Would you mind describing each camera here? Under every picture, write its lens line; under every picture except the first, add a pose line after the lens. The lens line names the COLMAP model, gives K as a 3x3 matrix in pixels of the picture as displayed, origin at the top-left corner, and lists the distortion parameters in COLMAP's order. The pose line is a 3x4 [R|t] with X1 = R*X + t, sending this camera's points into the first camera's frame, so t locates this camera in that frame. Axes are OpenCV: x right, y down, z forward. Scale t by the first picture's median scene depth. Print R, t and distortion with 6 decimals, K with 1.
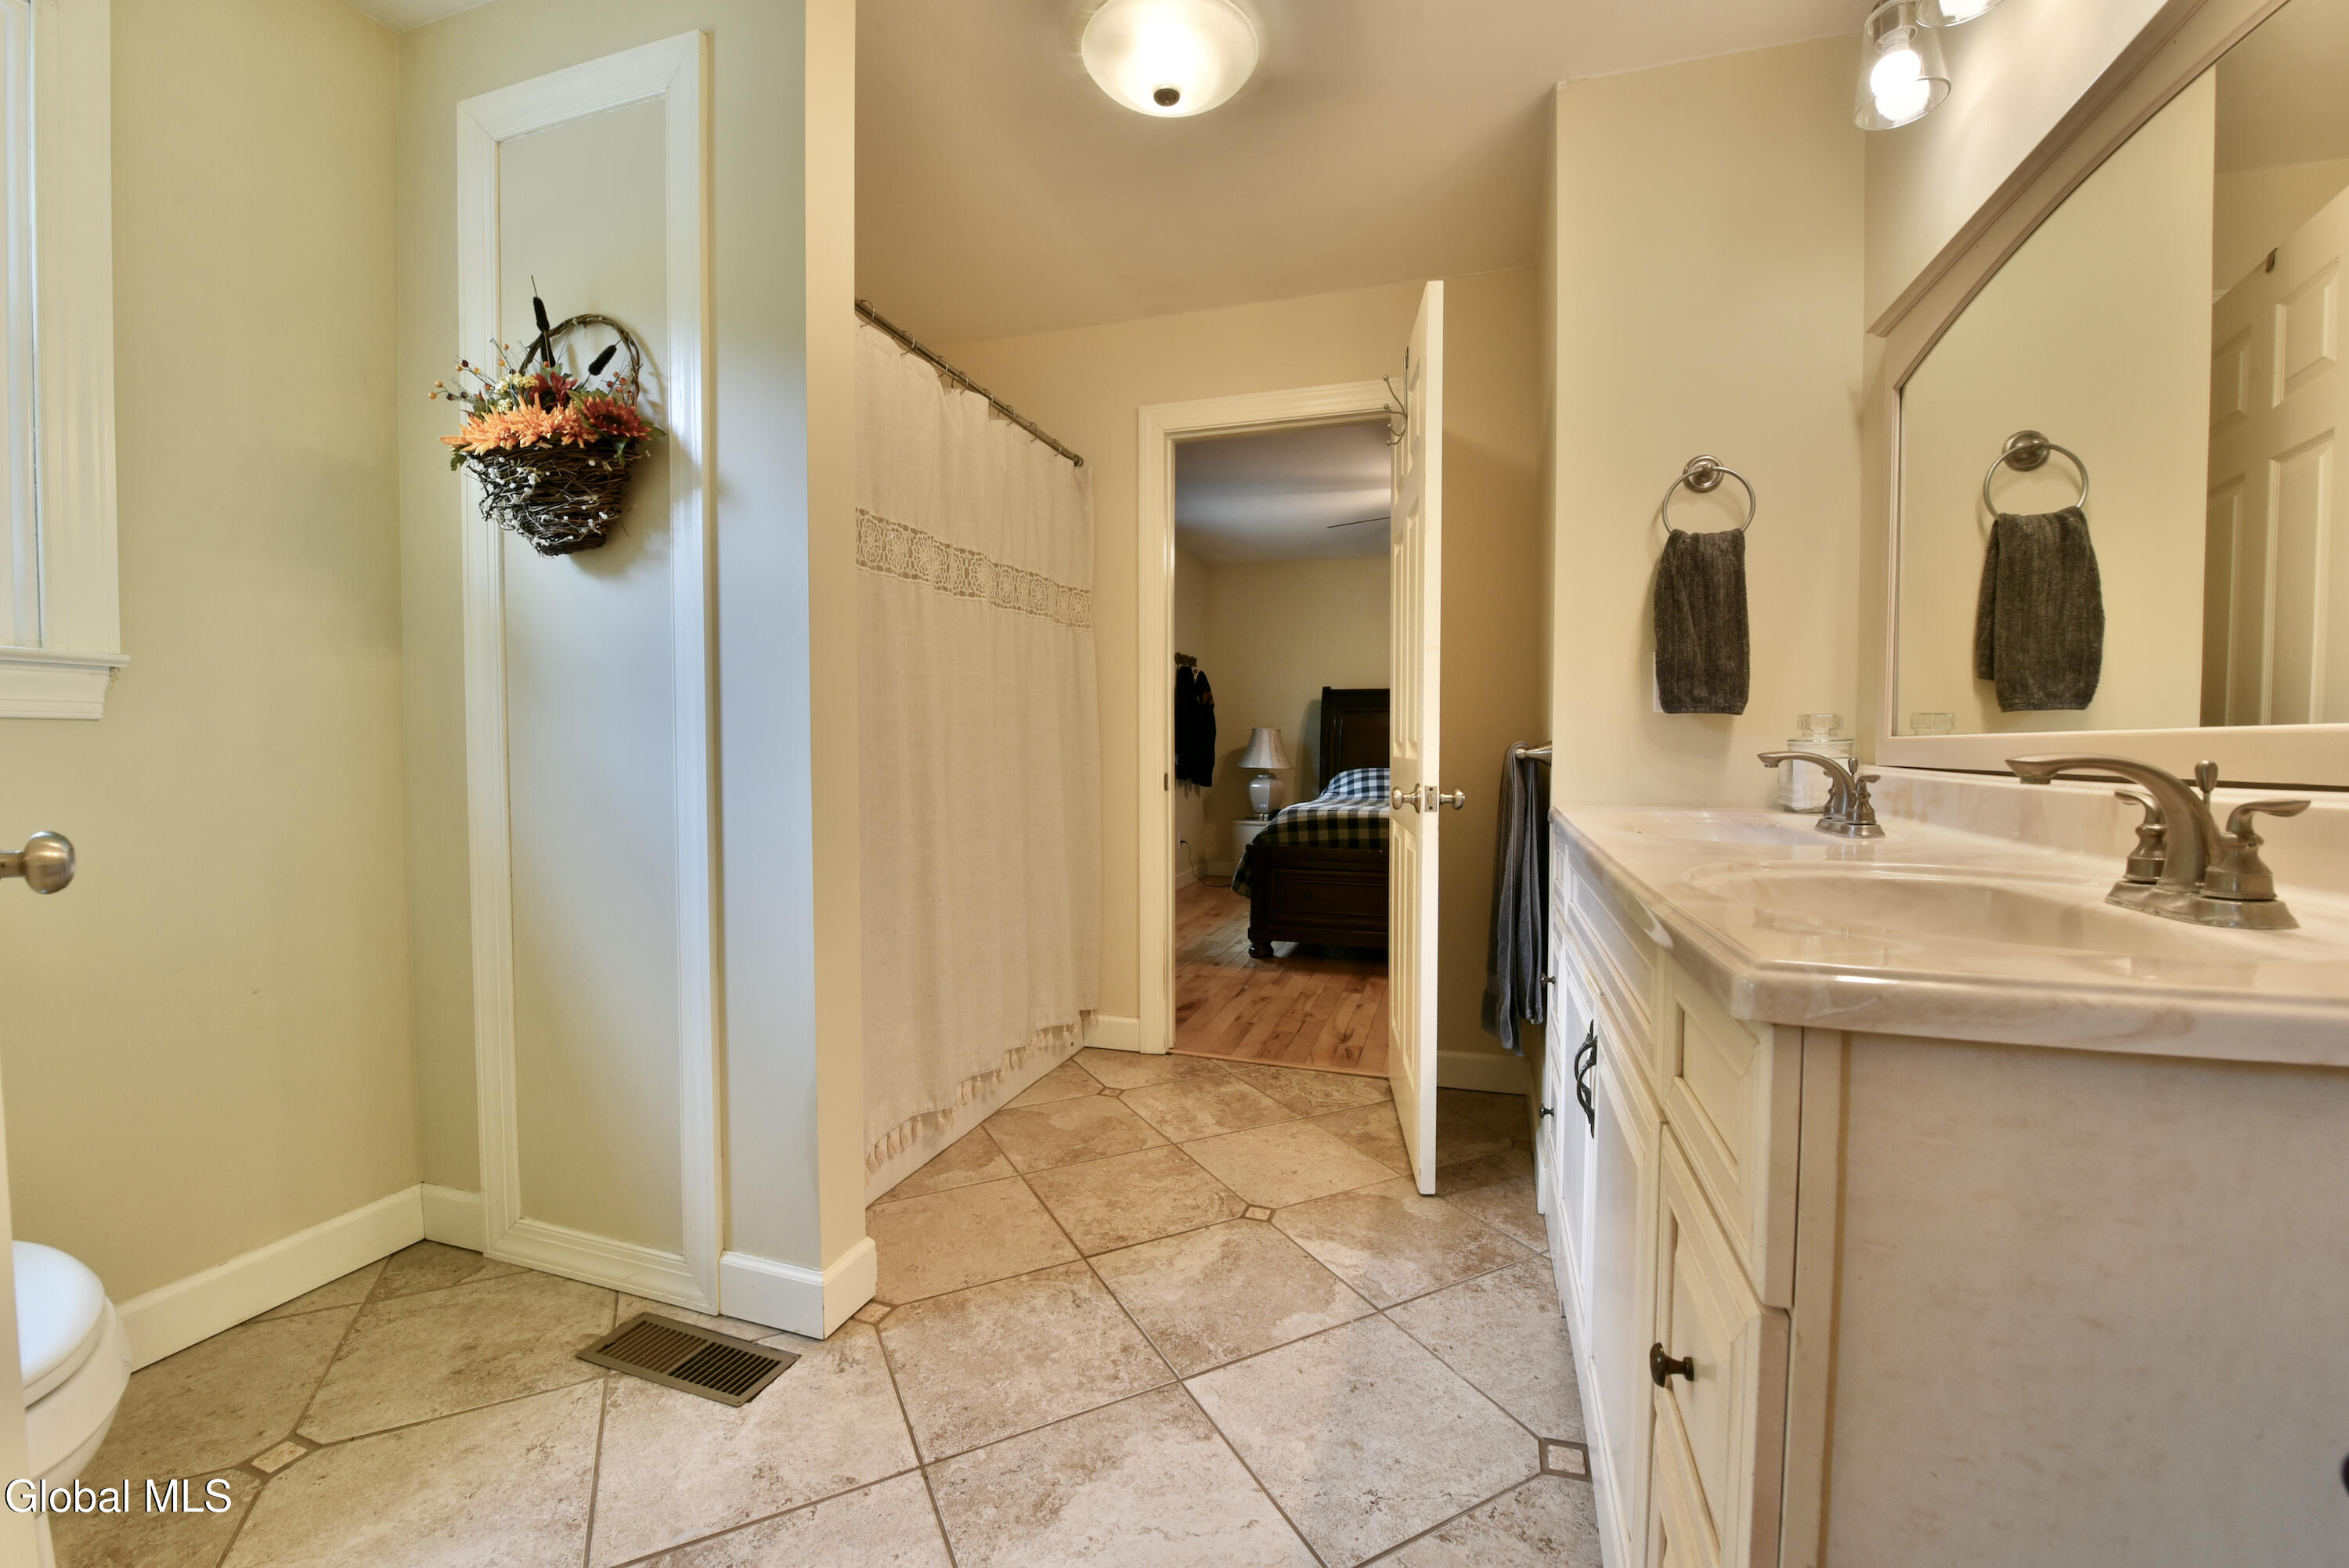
lens RADIAL K [[953.2, 0, 1153.1], [0, 953.2, 789.6], [0, 0, 1]] dist [-0.017536, -0.003831]
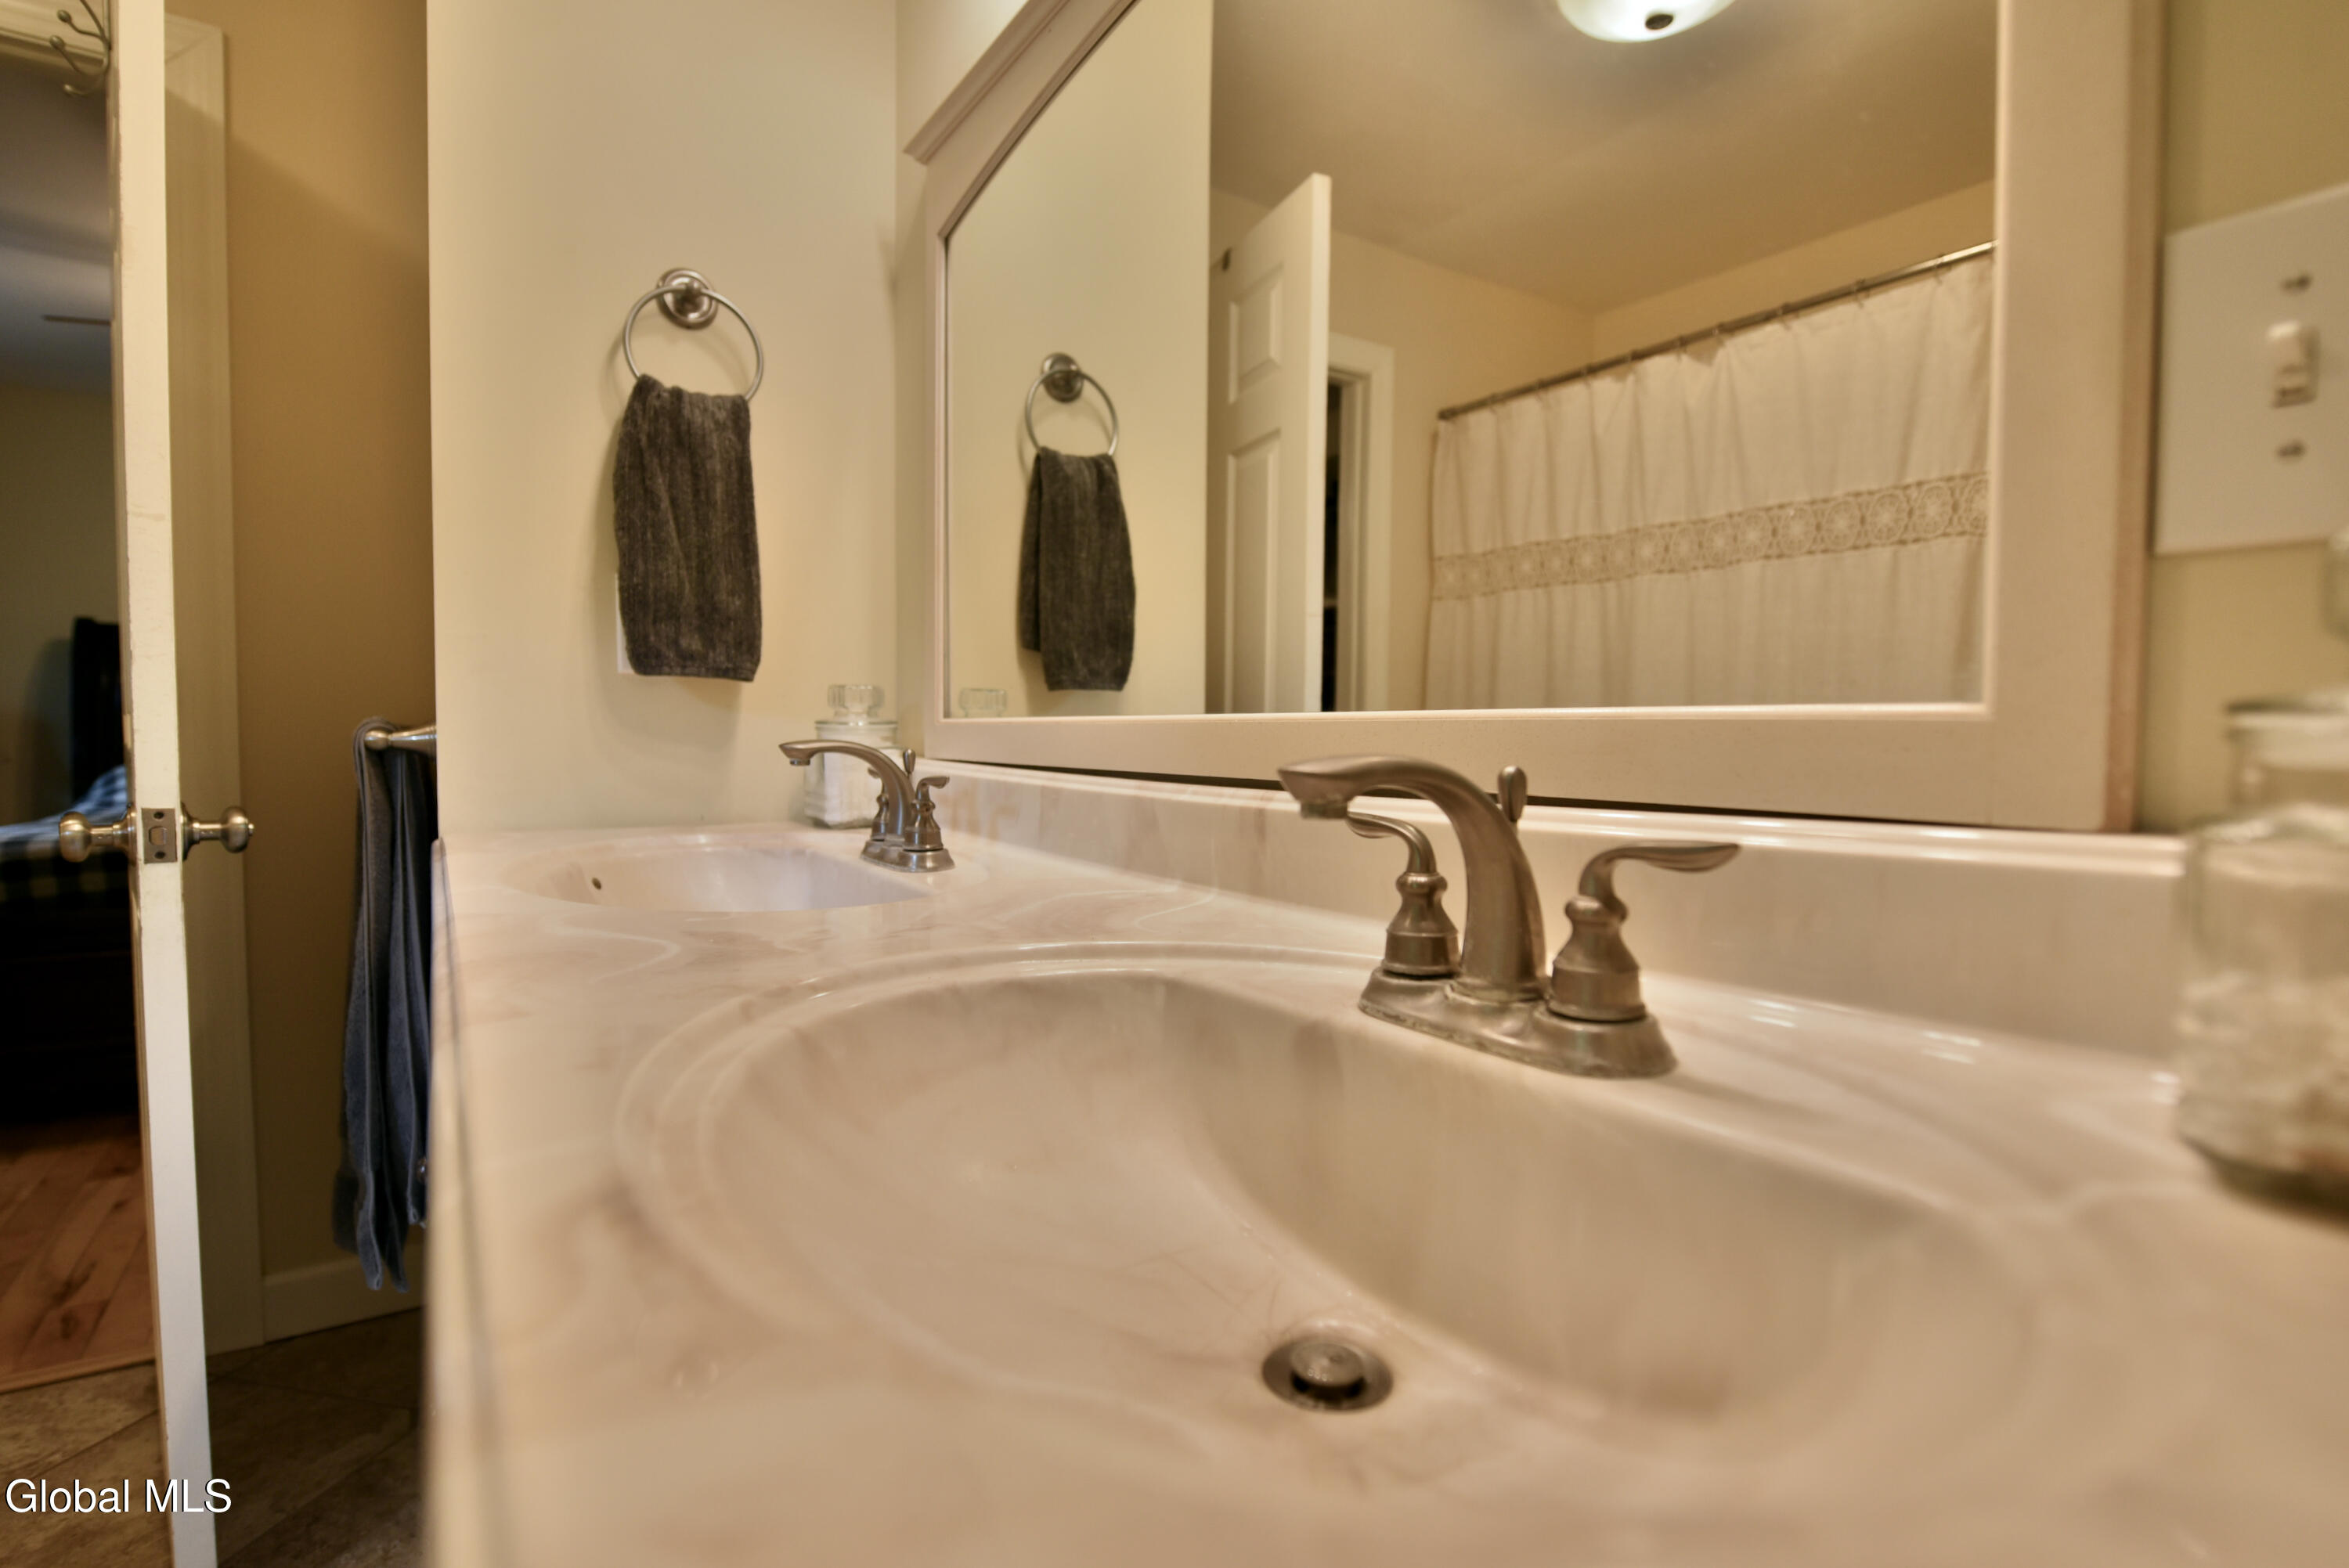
lens RADIAL K [[1126.4, 0, 1174.5], [0, 1126.4, 784.0], [0, 0, 1]] dist [-0.008052, -0.000987]
pose [[0.608074, -0.027684, 0.793398, 0.193228], [0.023740, 0.999579, 0.016683, -0.015635], [-0.793526, 0.008691, 0.608475, 0.316366]]
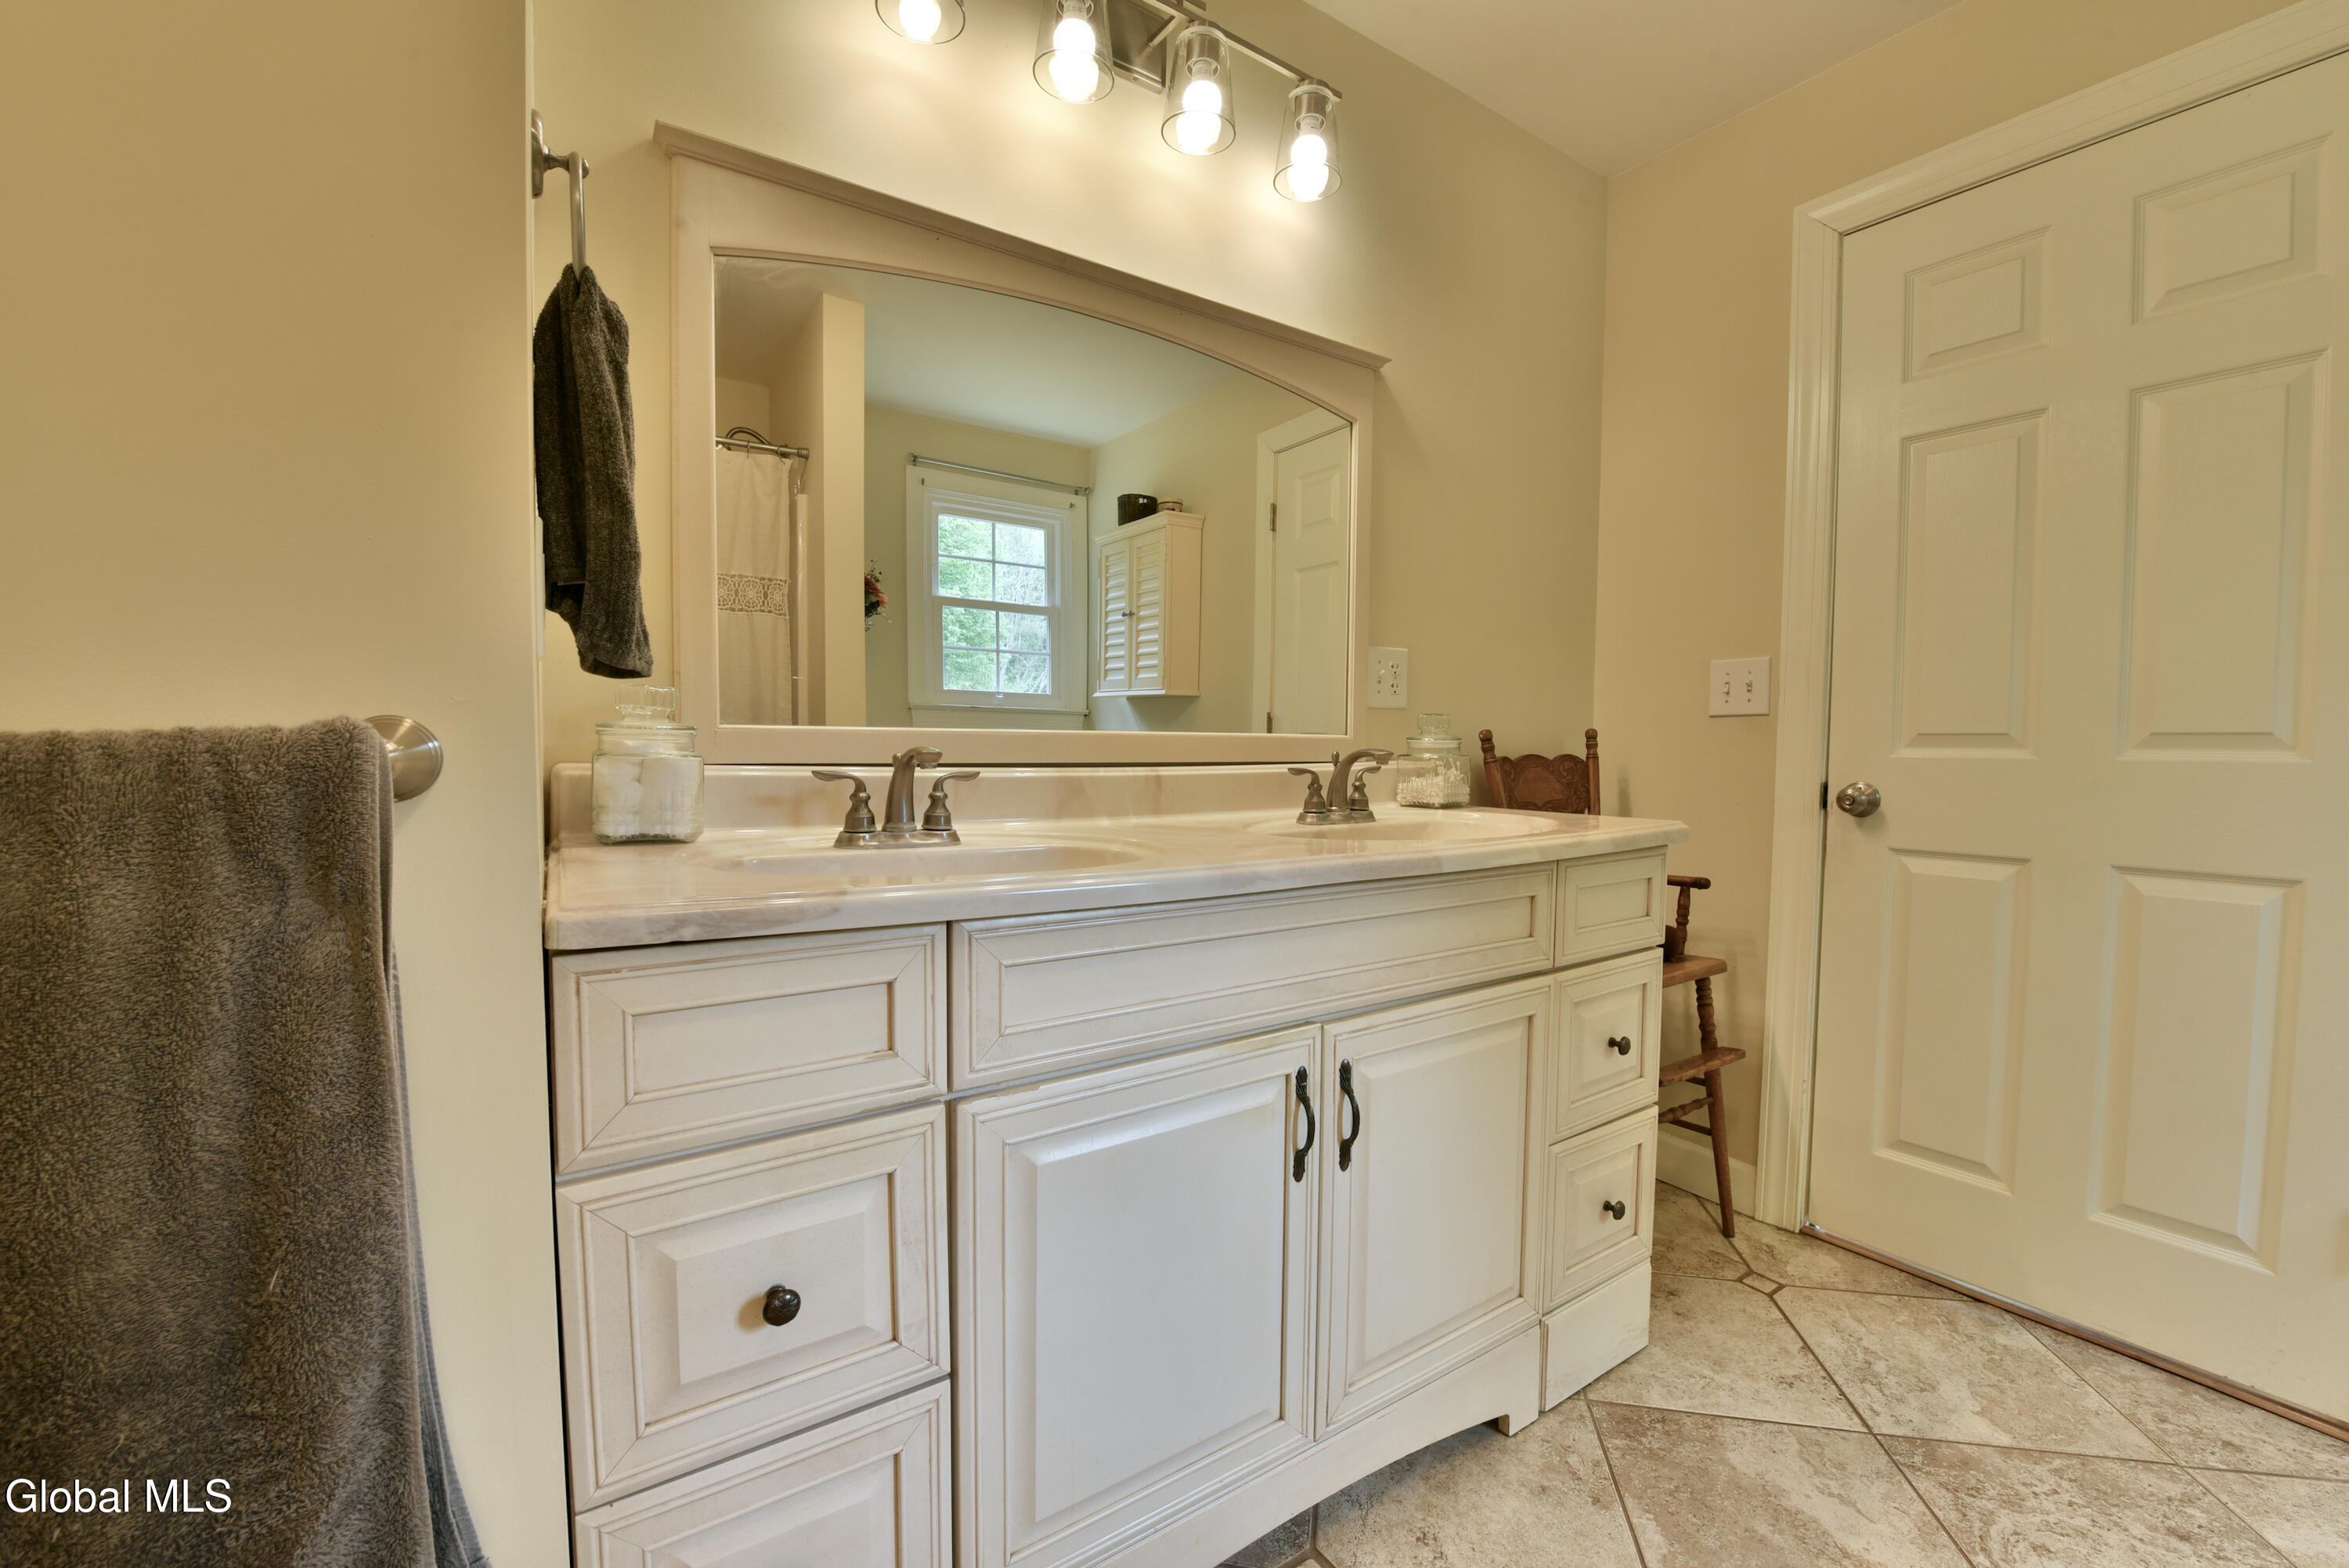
lens RADIAL K [[953.2, 0, 1153.1], [0, 953.2, 789.6], [0, 0, 1]] dist [-0.017536, -0.003831]
pose [[-0.791832, -0.019182, 0.610438, 0.046449], [0.026951, 0.997436, 0.066302, -0.041566], [-0.610144, 0.068952, -0.789284, 1.281214]]
